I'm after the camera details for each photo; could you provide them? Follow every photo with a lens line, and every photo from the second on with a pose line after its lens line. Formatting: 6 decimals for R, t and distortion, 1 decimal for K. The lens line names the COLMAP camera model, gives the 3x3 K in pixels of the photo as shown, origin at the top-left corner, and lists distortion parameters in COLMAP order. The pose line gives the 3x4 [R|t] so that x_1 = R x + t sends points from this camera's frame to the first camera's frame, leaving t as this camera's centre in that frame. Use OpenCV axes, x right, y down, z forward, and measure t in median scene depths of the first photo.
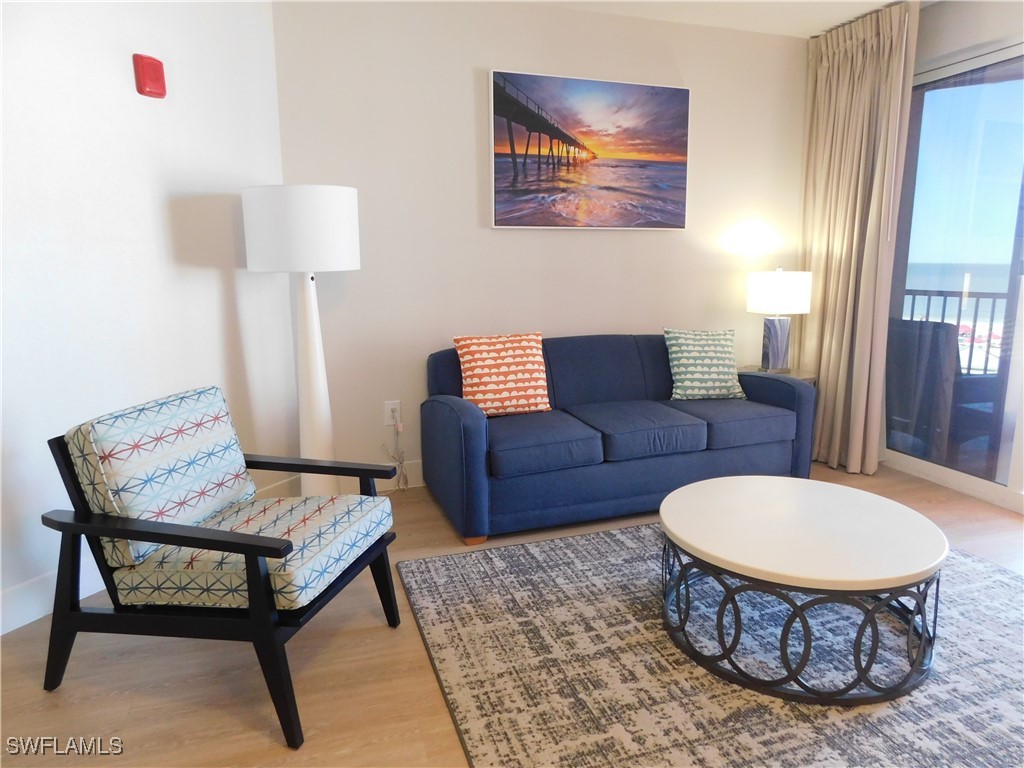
lens RADIAL K [[678.5, 0, 516.0], [0, 678.5, 372.2], [0, 0, 1]] dist [-0.069538, 0.059717]
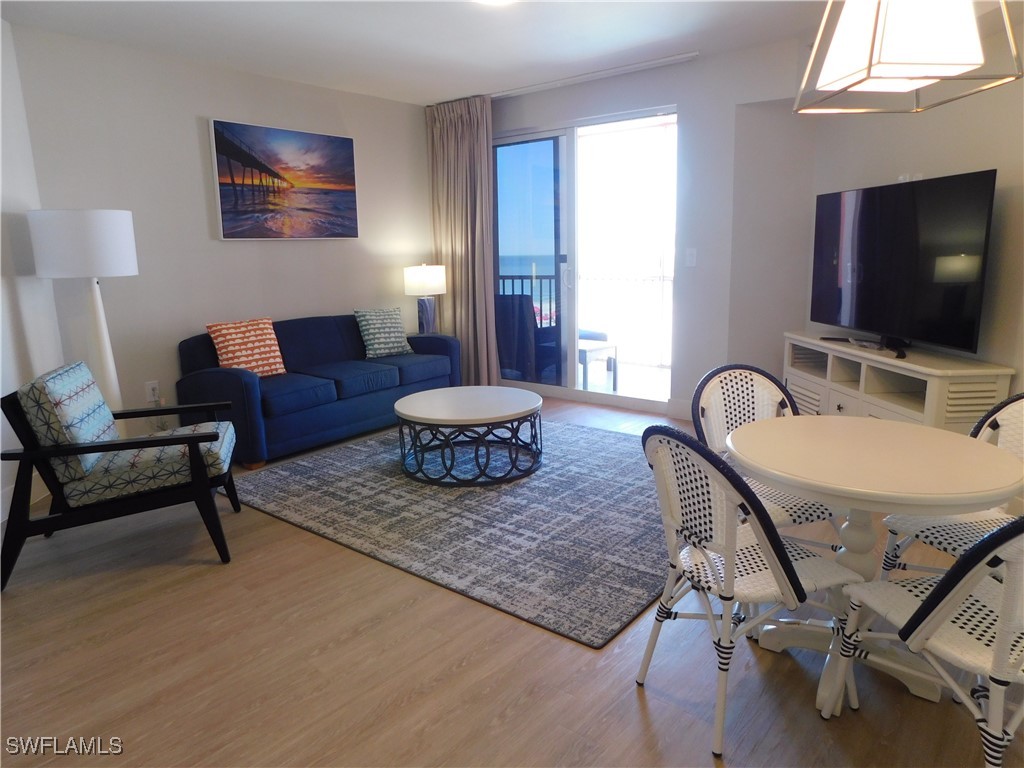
lens RADIAL K [[678.5, 0, 516.0], [0, 678.5, 372.2], [0, 0, 1]] dist [-0.069538, 0.059717]
pose [[0.841527, -0.110757, 0.528739, -0.275388], [0.112200, 0.993248, 0.029484, 0.066046], [-0.528434, 0.034513, 0.848272, -0.391333]]
